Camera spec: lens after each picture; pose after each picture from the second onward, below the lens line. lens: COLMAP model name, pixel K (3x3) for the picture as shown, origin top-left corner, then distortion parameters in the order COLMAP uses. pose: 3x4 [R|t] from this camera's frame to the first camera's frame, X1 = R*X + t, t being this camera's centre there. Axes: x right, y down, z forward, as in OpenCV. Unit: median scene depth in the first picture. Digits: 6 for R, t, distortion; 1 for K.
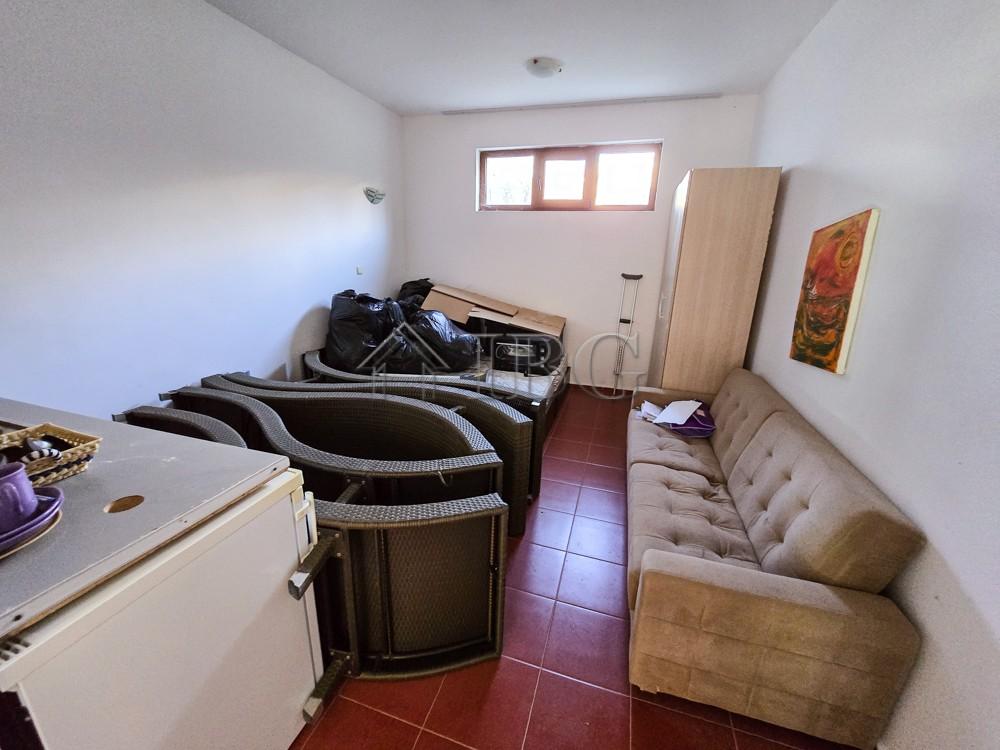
lens RADIAL K [[407.1, 0, 496.1], [0, 407.1, 362.7], [0, 0, 1]] dist [-0.000145, 0.000003]
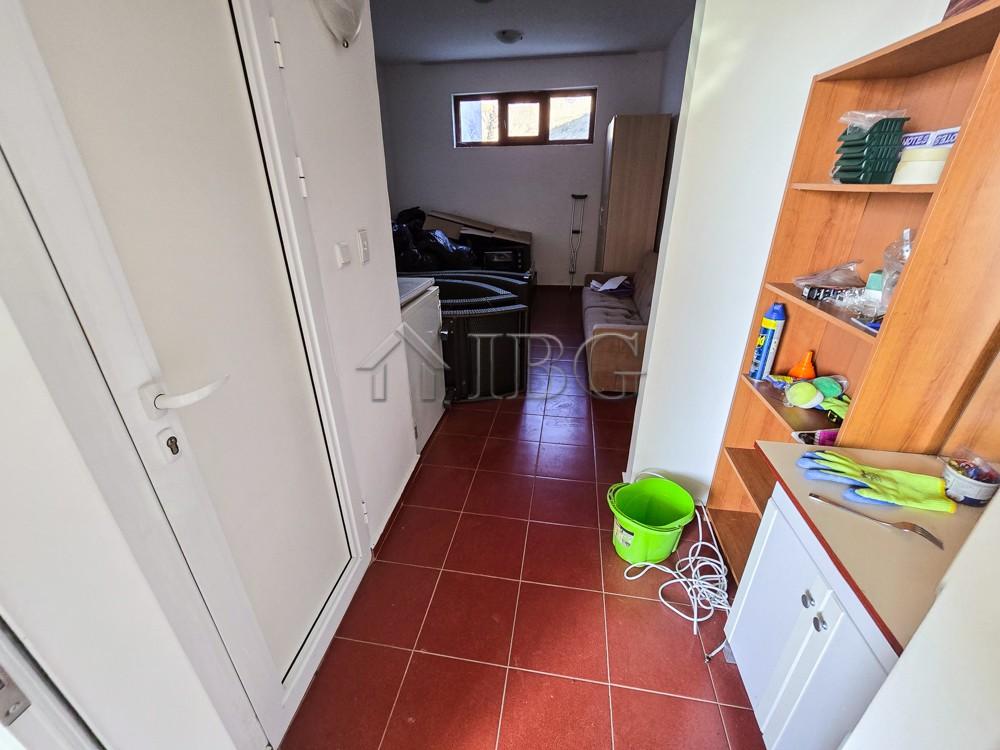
lens RADIAL K [[401.4, 0, 500.4], [0, 401.4, 355.2], [0, 0, 1]] dist [0.000469, 0.000020]
pose [[0.989257, -0.092992, 0.112796, -0.122279], [0.076842, 0.987176, 0.139926, 0.101562], [-0.124362, -0.129755, 0.983716, -0.338375]]
